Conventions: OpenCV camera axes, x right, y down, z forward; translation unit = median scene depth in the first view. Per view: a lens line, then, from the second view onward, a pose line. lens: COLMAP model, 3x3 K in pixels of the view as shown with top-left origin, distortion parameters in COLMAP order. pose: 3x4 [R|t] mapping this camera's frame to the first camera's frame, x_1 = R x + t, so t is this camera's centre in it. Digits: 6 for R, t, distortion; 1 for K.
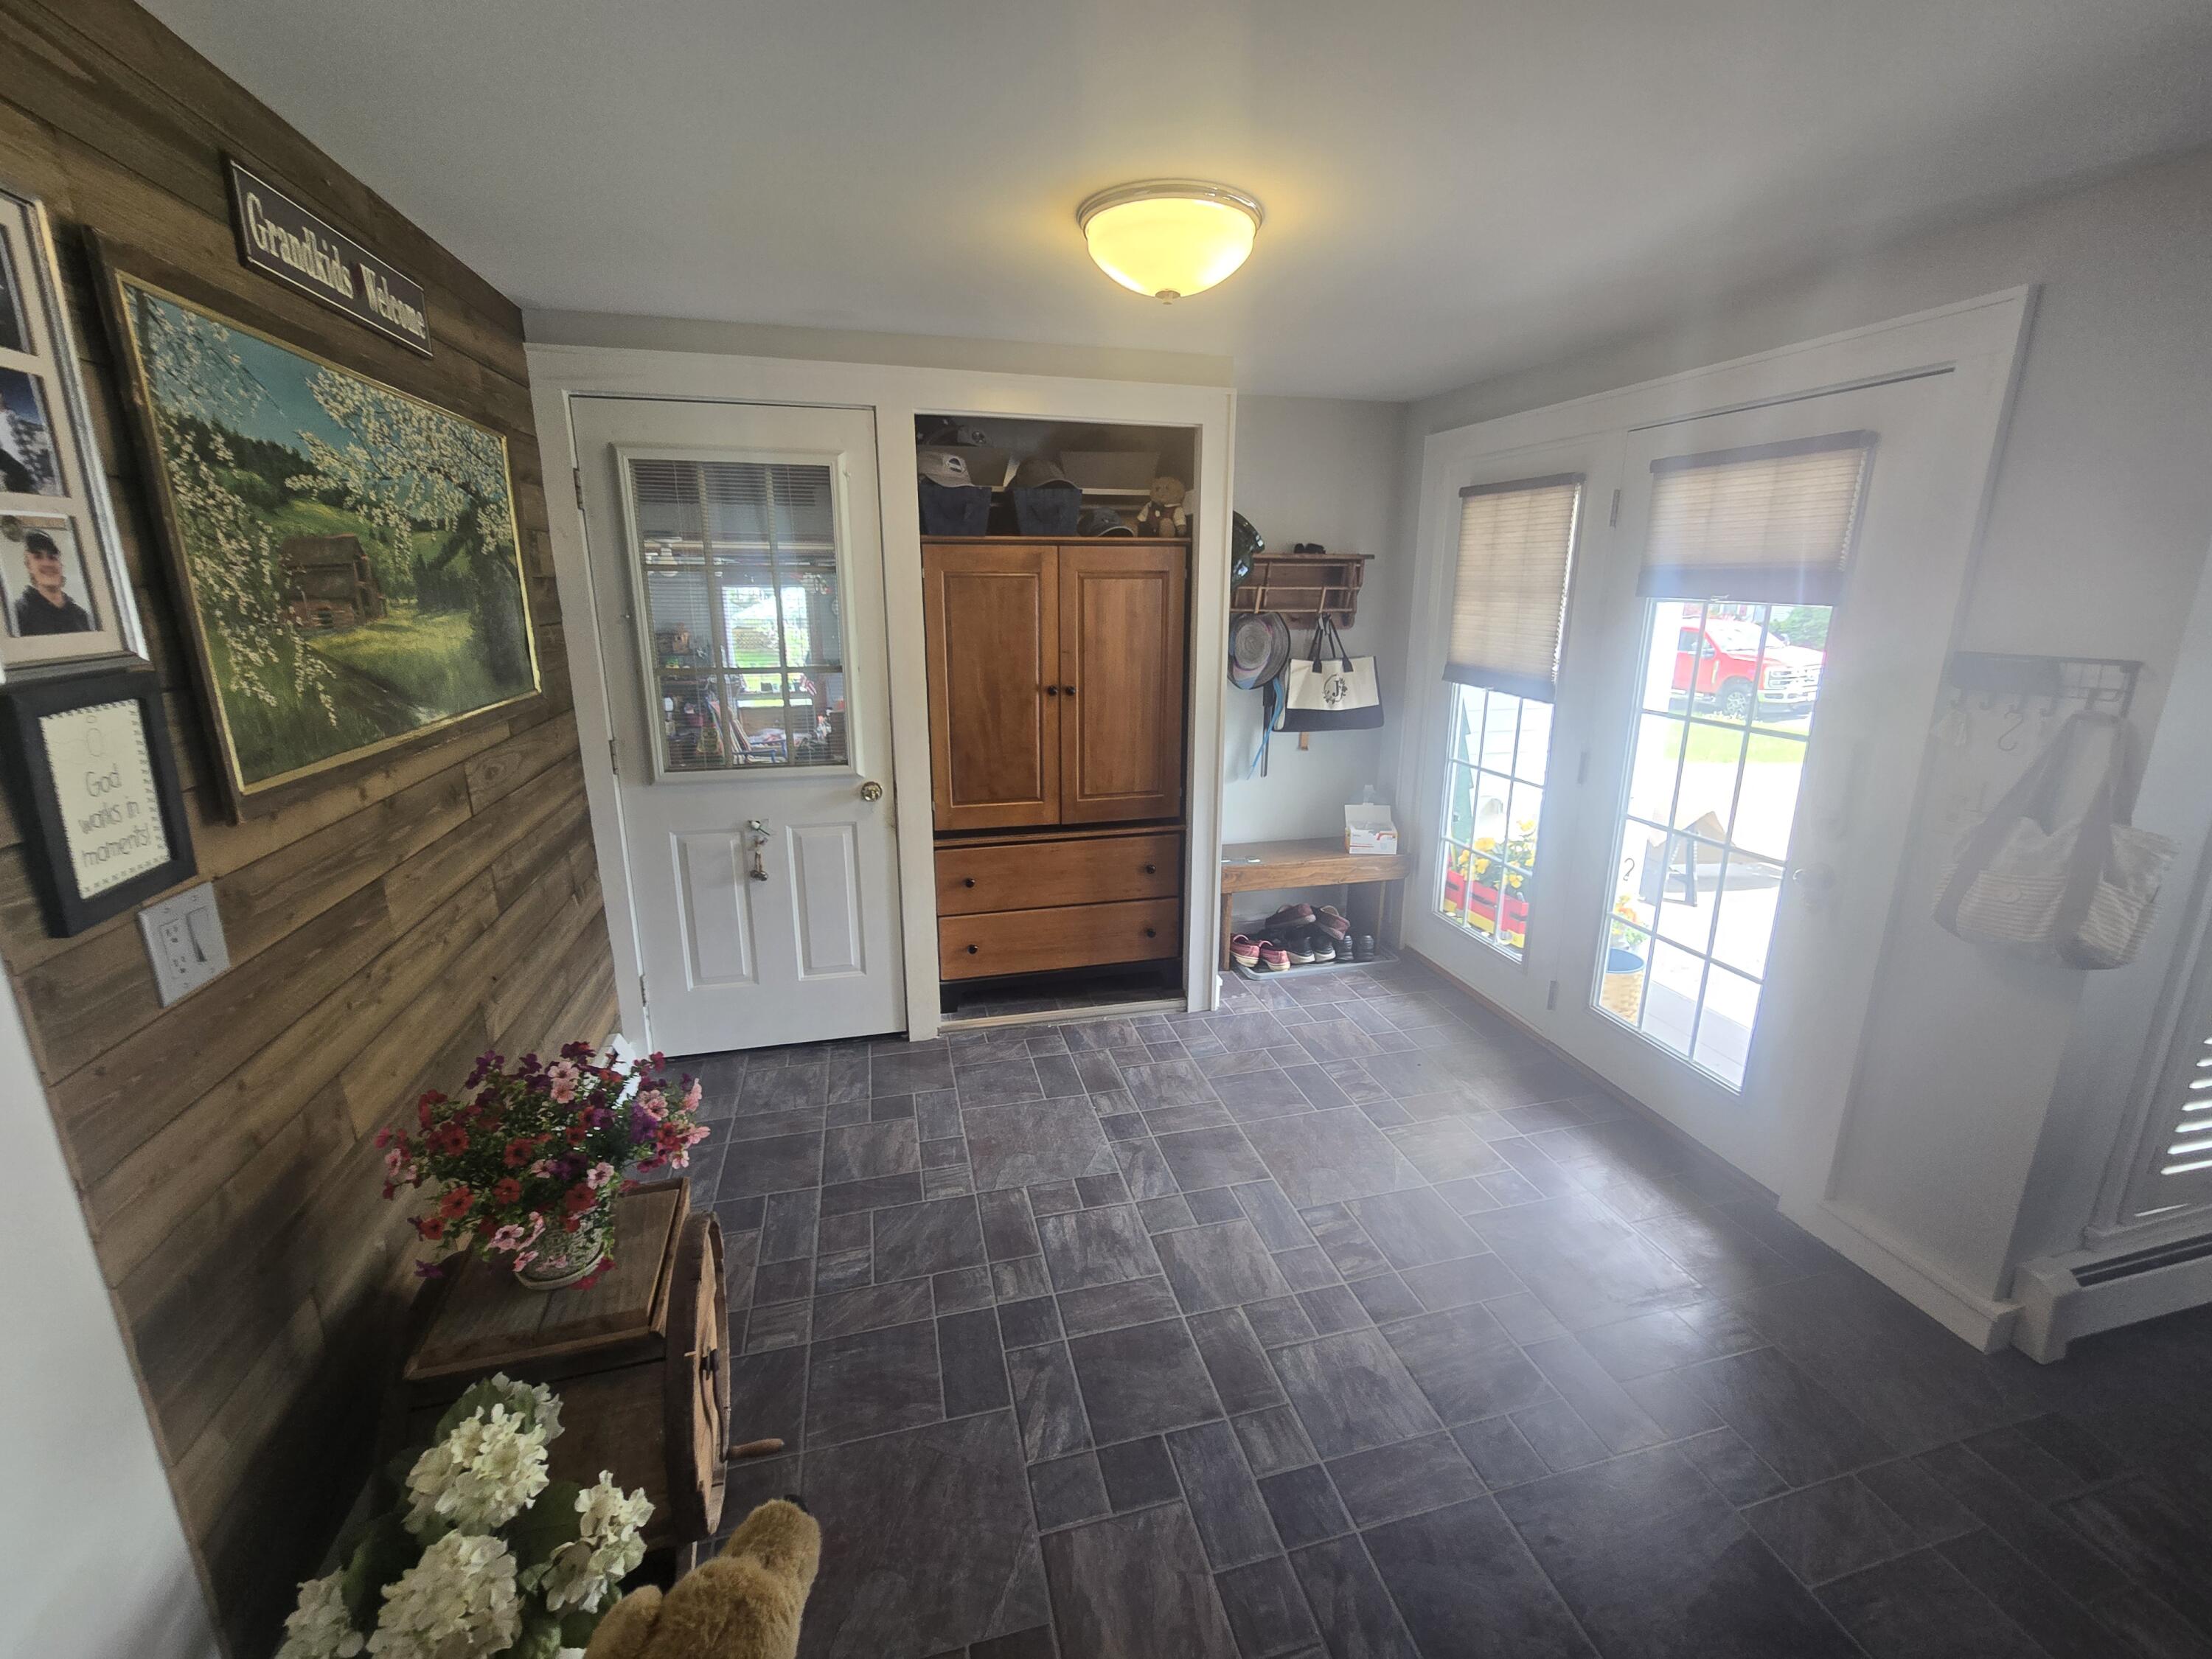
lens RADIAL K [[914.9, 0, 1099.4], [0, 914.9, 805.4], [0, 0, 1]] dist [-0.002061, -0.001252]
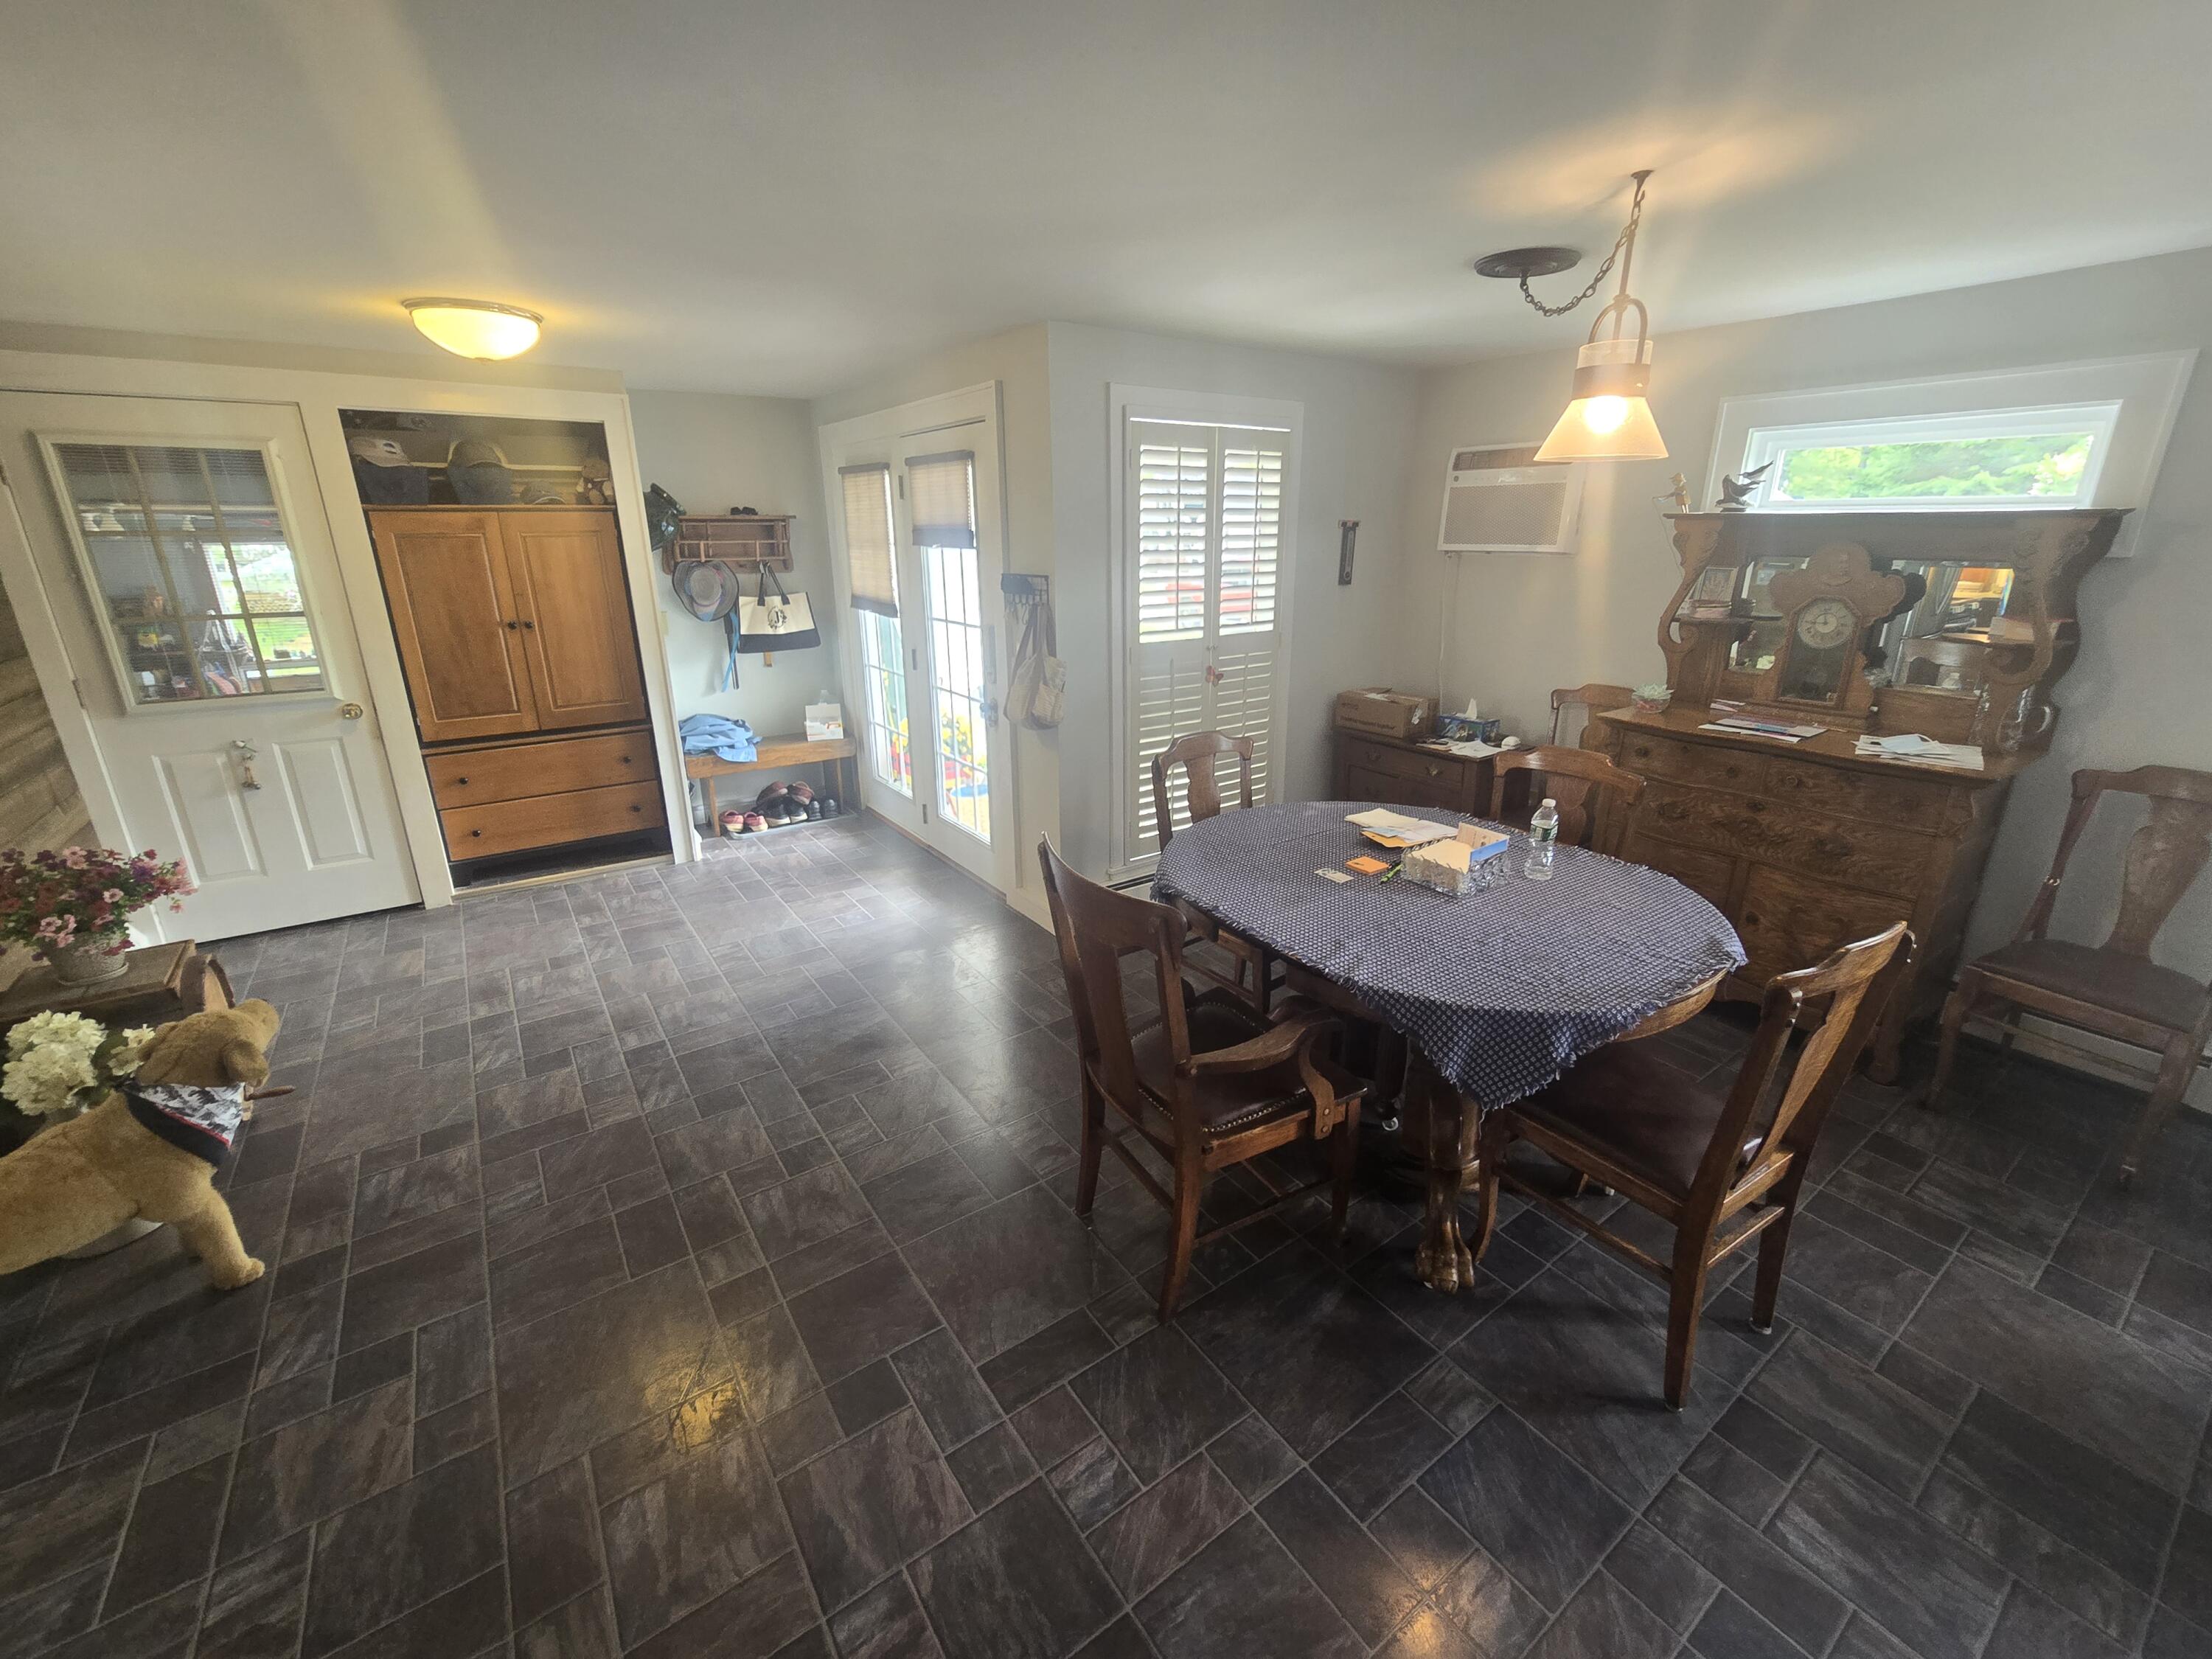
lens RADIAL K [[914.9, 0, 1114.3], [0, 914.9, 819.7], [0, 0, 1]] dist [-0.002061, -0.001252]
pose [[0.932320, -0.116382, 0.342395, 0.278868], [0.092984, 0.992115, 0.084035, 0.123435], [-0.349475, -0.046510, 0.935791, -0.545939]]
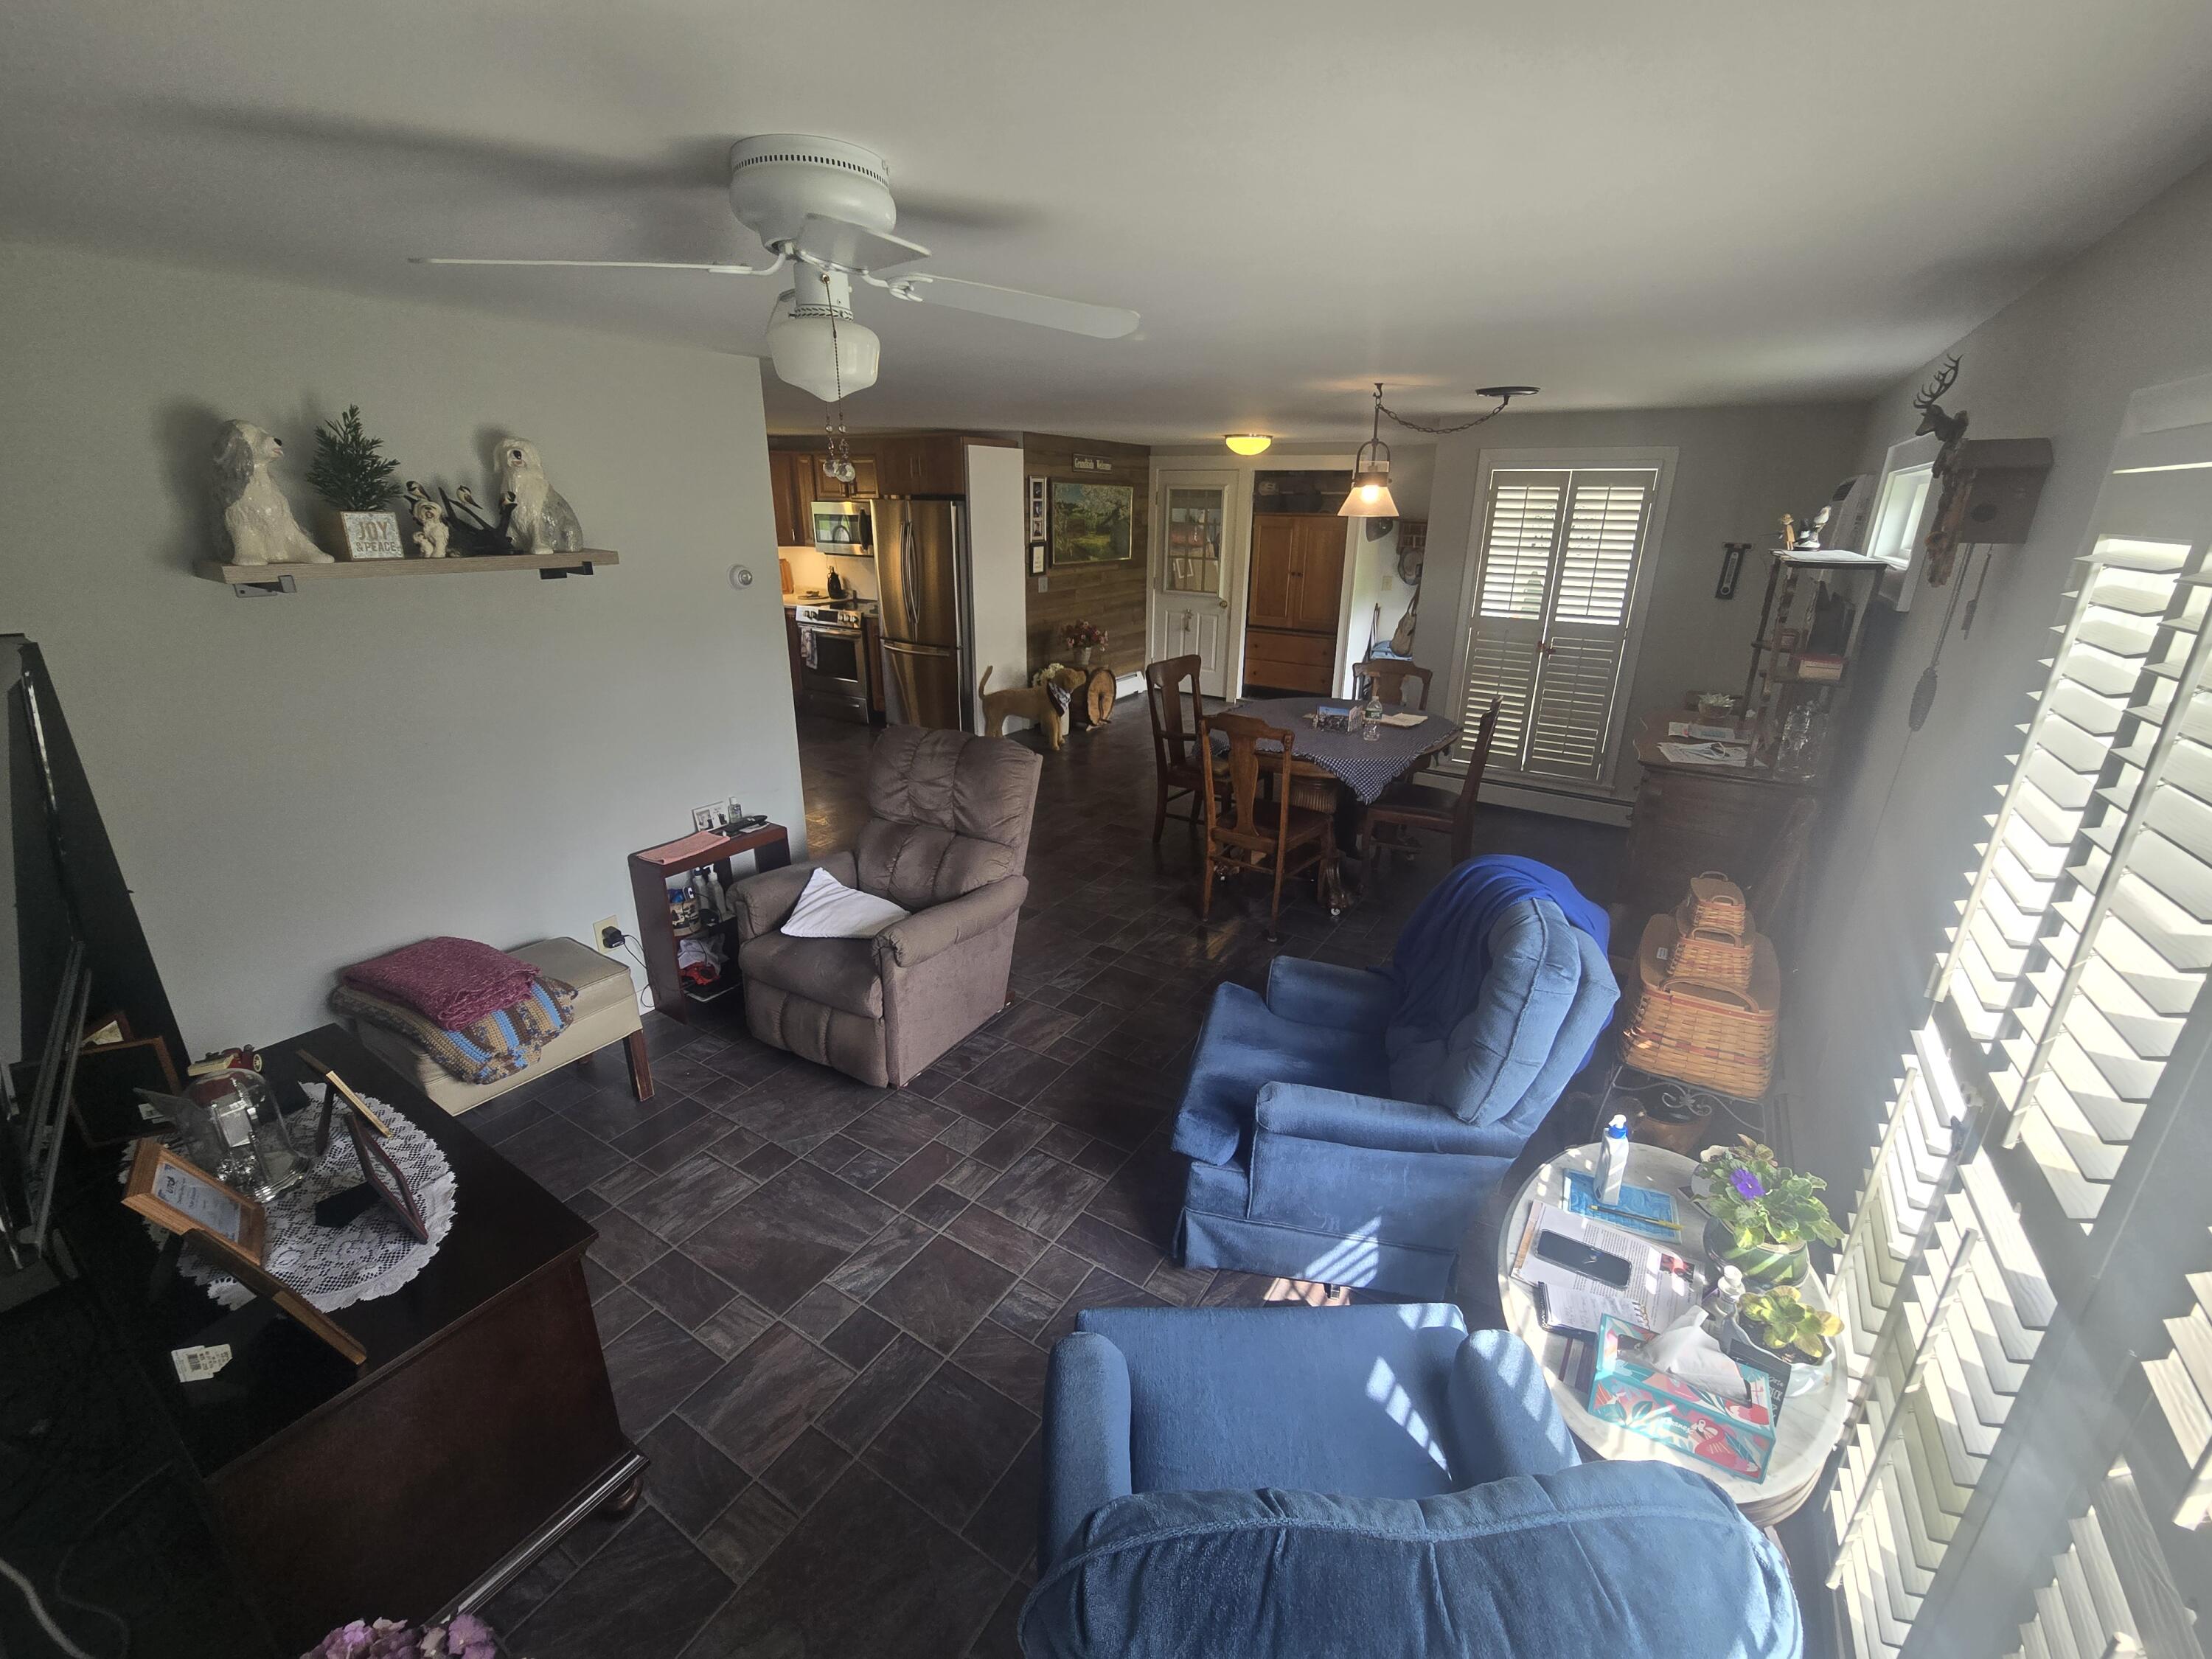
lens RADIAL K [[914.9, 0, 1111.1], [0, 914.9, 822.8], [0, 0, 1]] dist [-0.002061, -0.001252]
pose [[0.684465, 0.249236, -0.685119, 1.600686], [-0.187812, 0.968311, 0.164625, 0.236947], [0.704439, 0.015994, 0.709585, -1.236680]]
